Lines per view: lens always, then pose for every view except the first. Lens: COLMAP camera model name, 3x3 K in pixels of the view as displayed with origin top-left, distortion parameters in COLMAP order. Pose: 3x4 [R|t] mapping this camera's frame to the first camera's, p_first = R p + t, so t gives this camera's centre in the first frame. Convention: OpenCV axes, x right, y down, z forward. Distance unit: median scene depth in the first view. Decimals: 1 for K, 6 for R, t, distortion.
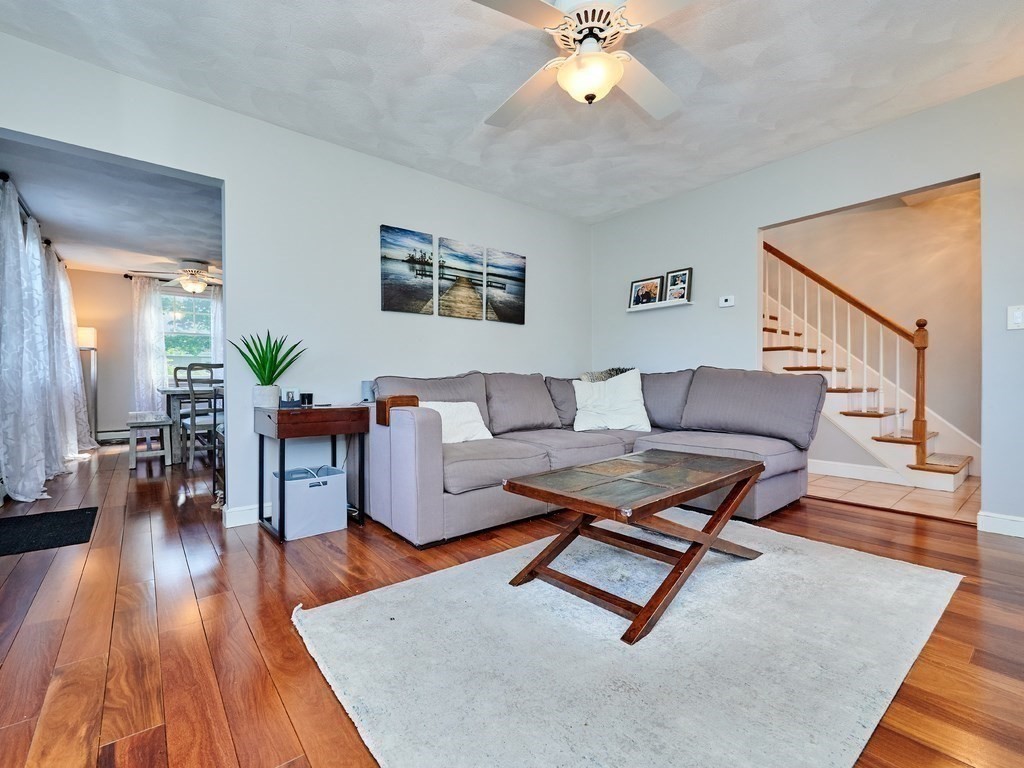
lens RADIAL K [[456.3, 0, 506.8], [0, 456.3, 390.5], [0, 0, 1]] dist [-0.001535, -0.000156]
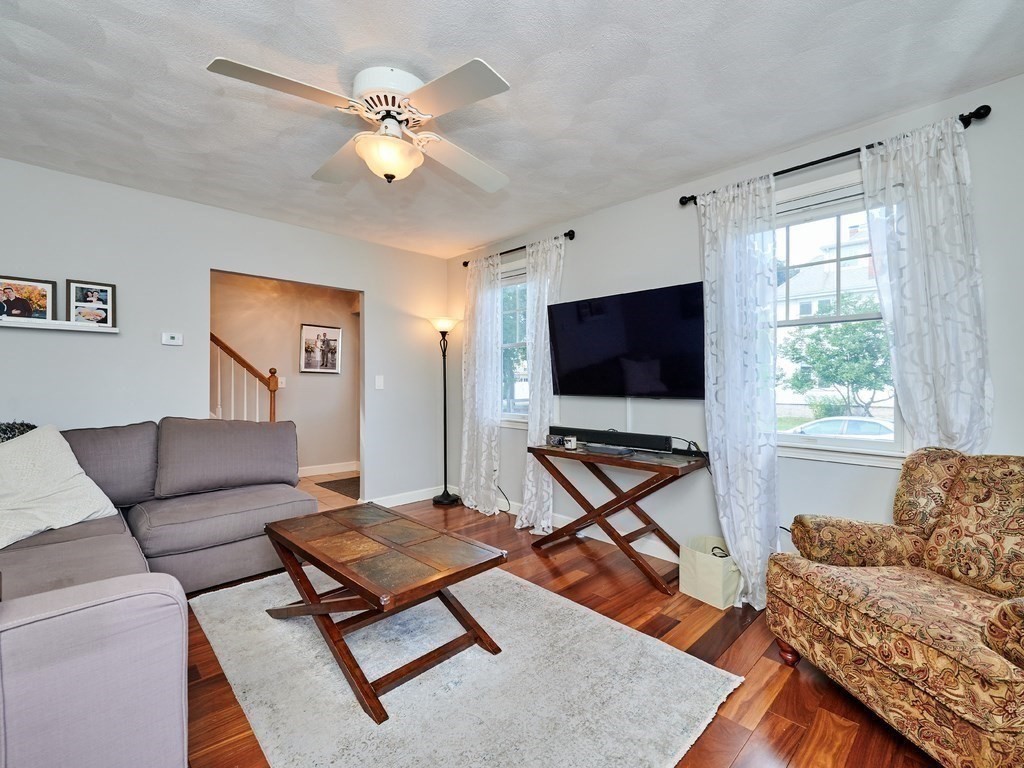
lens RADIAL K [[460.0, 0, 510.8], [0, 460.0, 400.2], [0, 0, 1]] dist [-0.002105, -0.000293]
pose [[-0.097943, -0.038241, 0.994457, -0.452871], [0.014375, 0.999103, 0.039835, -0.106534], [-0.995088, 0.018197, -0.097305, 0.454533]]
